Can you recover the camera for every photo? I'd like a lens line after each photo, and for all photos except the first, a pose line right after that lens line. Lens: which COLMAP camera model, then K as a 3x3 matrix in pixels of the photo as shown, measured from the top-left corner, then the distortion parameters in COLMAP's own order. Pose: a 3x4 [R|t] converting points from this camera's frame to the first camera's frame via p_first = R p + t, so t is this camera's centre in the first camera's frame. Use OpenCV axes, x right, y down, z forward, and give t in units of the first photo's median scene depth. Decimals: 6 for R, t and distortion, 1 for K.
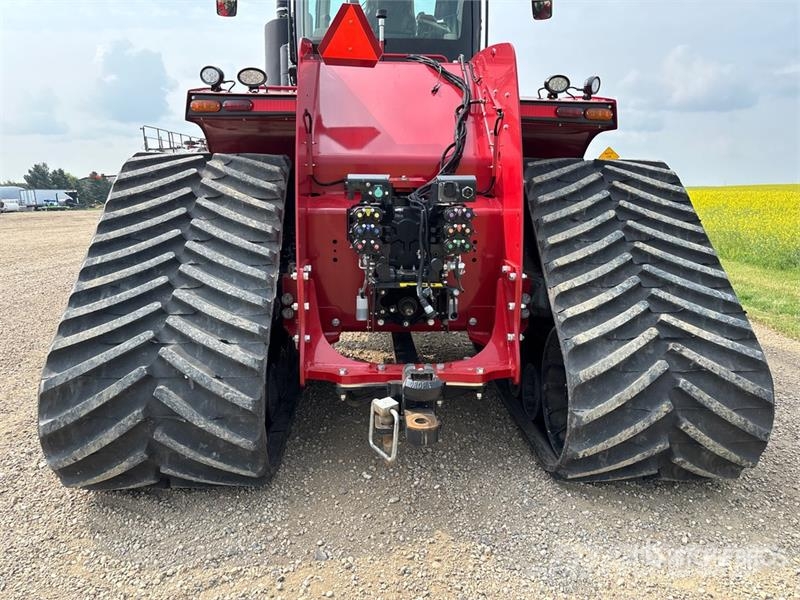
lens RADIAL K [[648.9, 0, 400.0], [0, 648.9, 300.0], [0, 0, 1]] dist [-0.022252, 0.001630]
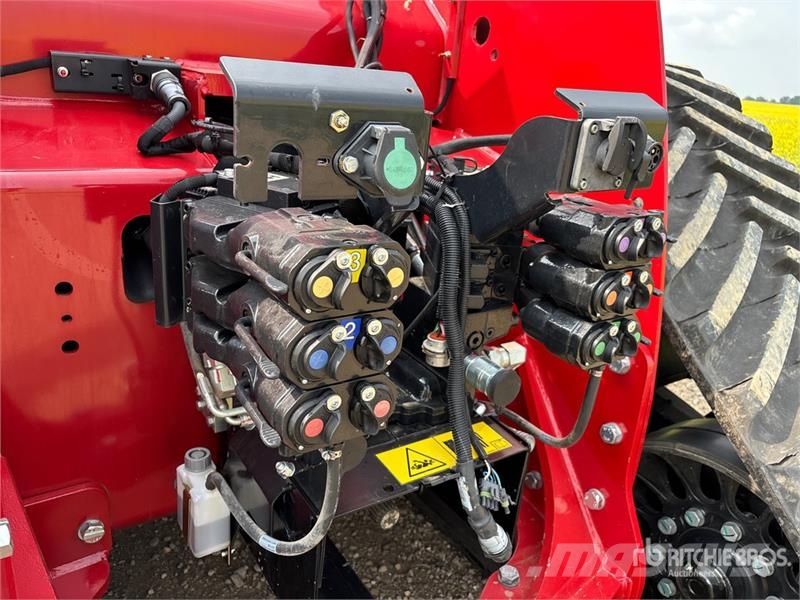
lens RADIAL K [[648.9, 0, 400.0], [0, 648.9, 300.0], [0, 0, 1]] dist [-0.022252, 0.001630]
pose [[0.858546, -0.114660, 0.499751, -0.135332], [0.022368, 0.982123, 0.186907, -0.157344], [-0.512248, -0.149290, 0.845763, 0.797748]]
